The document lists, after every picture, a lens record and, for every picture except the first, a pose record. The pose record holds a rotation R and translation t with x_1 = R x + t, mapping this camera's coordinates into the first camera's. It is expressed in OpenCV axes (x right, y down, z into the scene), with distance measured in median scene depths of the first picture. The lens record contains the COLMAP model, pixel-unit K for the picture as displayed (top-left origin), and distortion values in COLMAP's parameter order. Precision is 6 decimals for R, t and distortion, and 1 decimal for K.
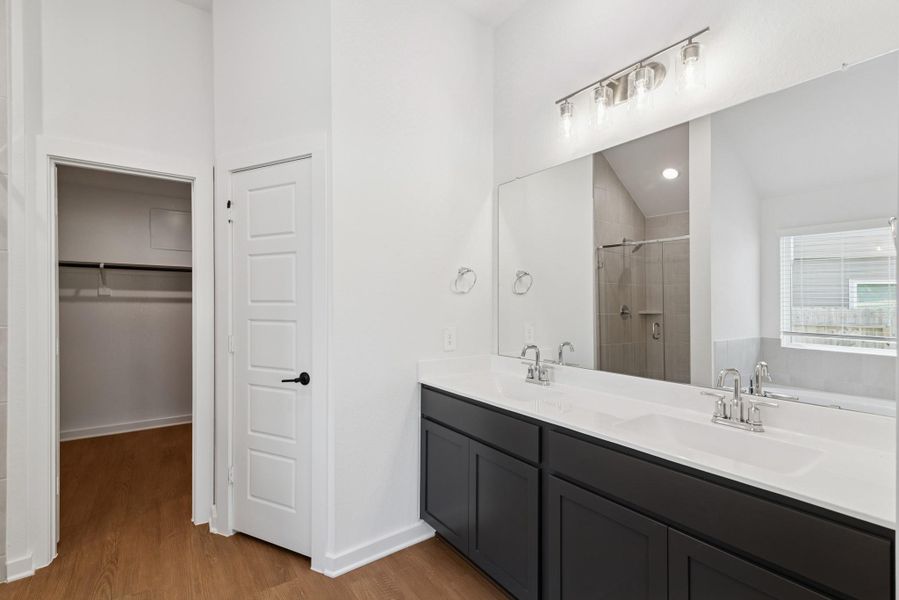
lens RADIAL K [[413.1, 0, 449.6], [0, 413.1, 299.9], [0, 0, 1]] dist [0.012859, -0.001399]
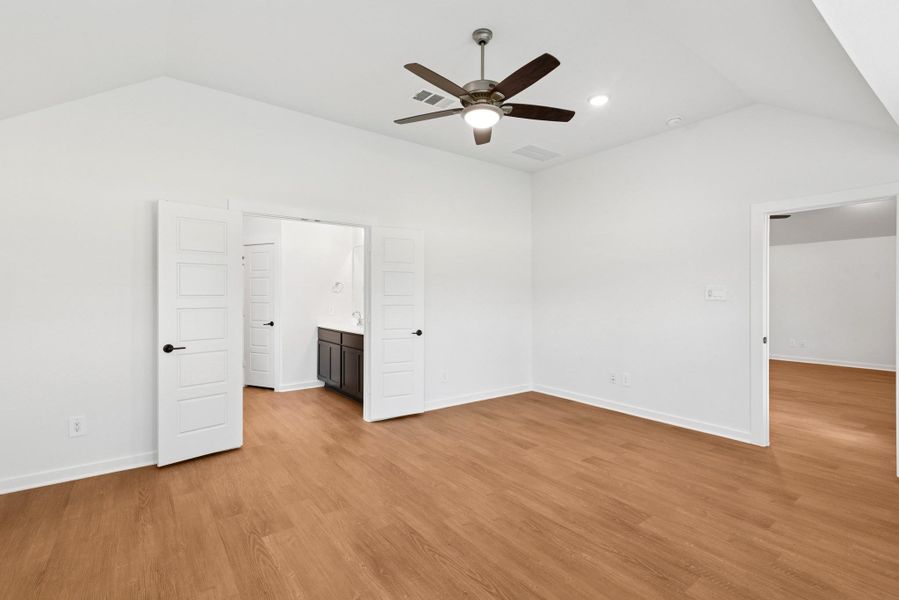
lens RADIAL K [[413.1, 0, 447.4], [0, 413.1, 297.3], [0, 0, 1]] dist [0.012859, -0.001399]
pose [[0.998471, 0.004842, 0.055069, 0.607402], [-0.004799, 0.999988, -0.000901, 0.016076], [-0.055073, 0.000636, 0.998482, -1.665106]]
